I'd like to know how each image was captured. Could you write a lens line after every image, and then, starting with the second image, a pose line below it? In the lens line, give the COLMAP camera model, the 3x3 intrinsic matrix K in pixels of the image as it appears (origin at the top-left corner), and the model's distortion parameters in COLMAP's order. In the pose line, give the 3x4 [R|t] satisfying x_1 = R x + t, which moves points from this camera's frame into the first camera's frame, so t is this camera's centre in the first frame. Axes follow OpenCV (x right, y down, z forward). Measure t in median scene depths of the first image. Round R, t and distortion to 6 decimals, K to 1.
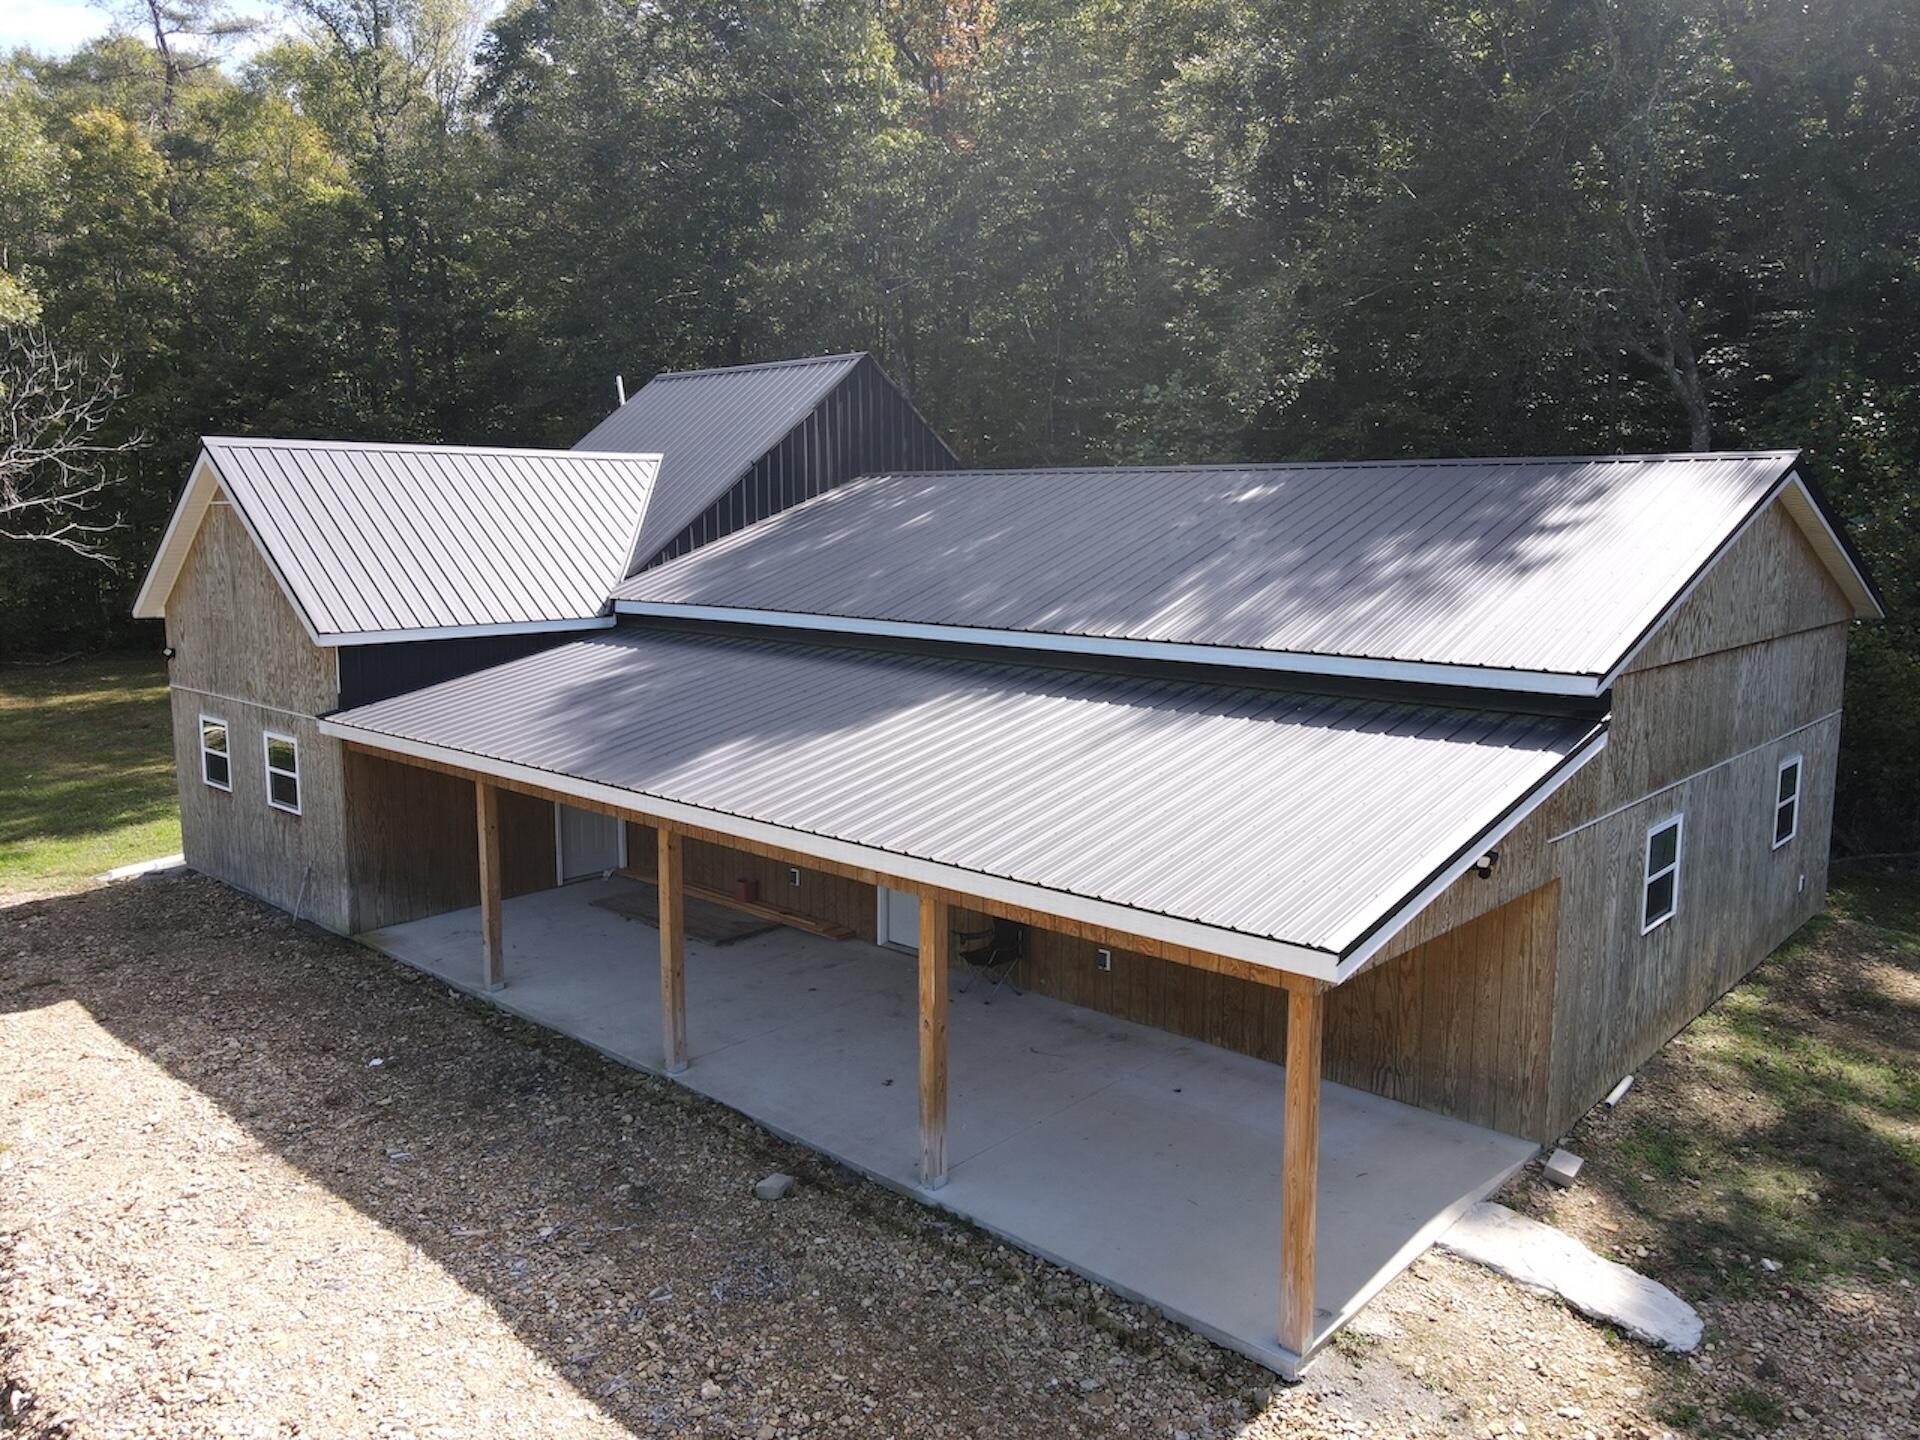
lens RADIAL K [[1421.7, 0, 961.8], [0, 1421.7, 712.6], [0, 0, 1]] dist [0.023517, -0.012789]
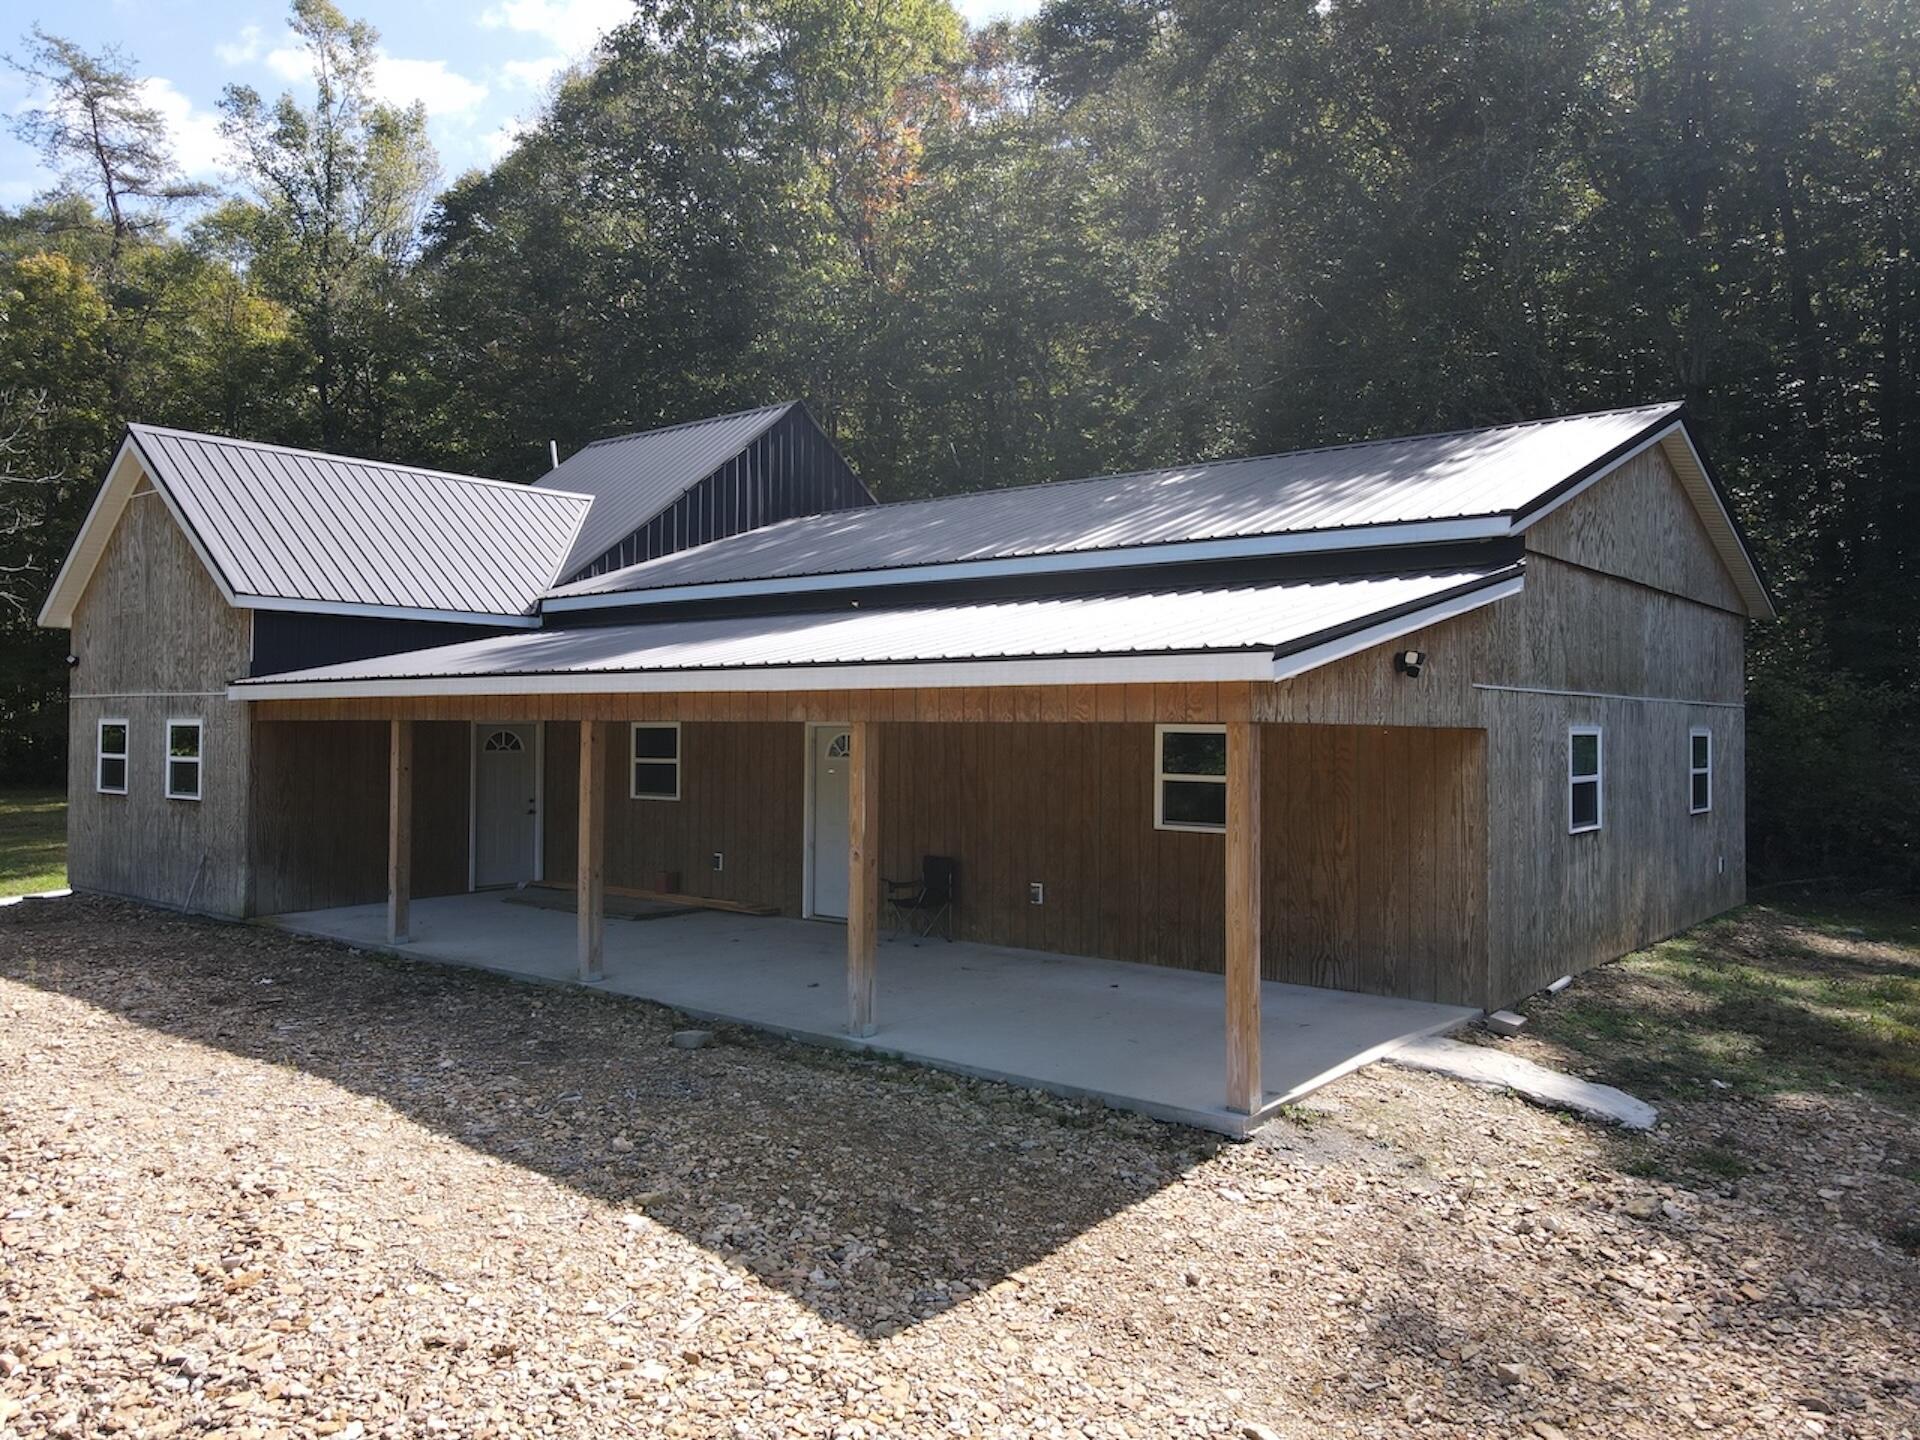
lens RADIAL K [[1421.7, 0, 964.4], [0, 1421.7, 712.5], [0, 0, 1]] dist [0.023517, -0.012789]
pose [[0.998509, 0.004765, 0.054381, -0.003259], [0.003638, 0.988161, -0.153380, 0.189760], [-0.054468, 0.153350, 0.986670, 0.017488]]
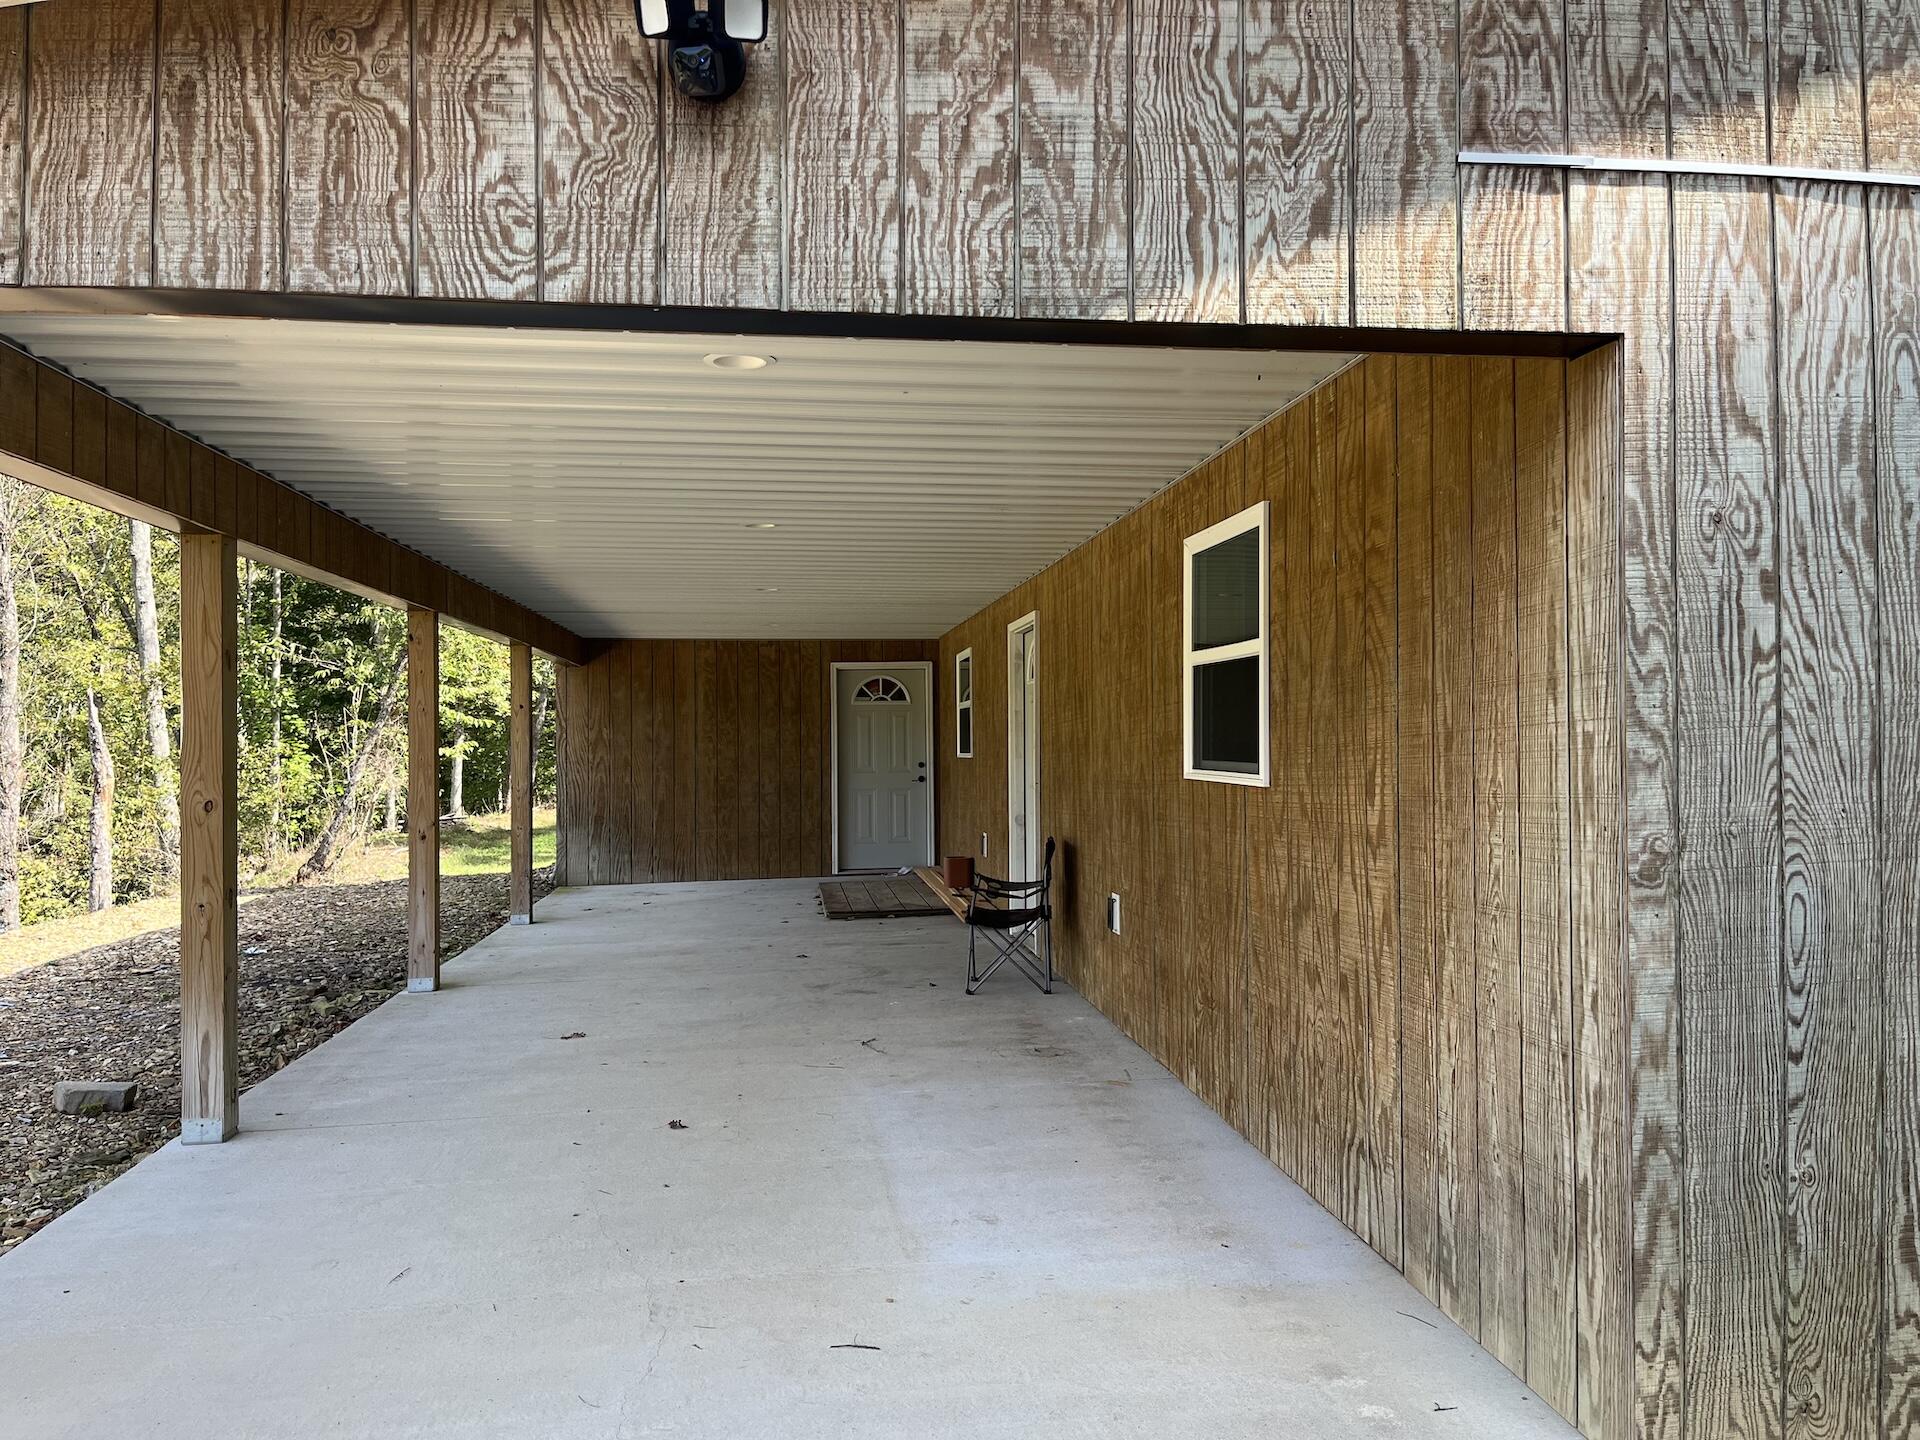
lens RADIAL K [[1449.9, 0, 961.8], [0, 1449.9, 715.0], [0, 0, 1]] dist [0.073164, -0.090634]
pose [[0.760234, -0.018742, -0.649378, 0.367062], [-0.084511, 0.988237, -0.127461, 0.164596], [0.644128, 0.151780, 0.749707, 0.547985]]
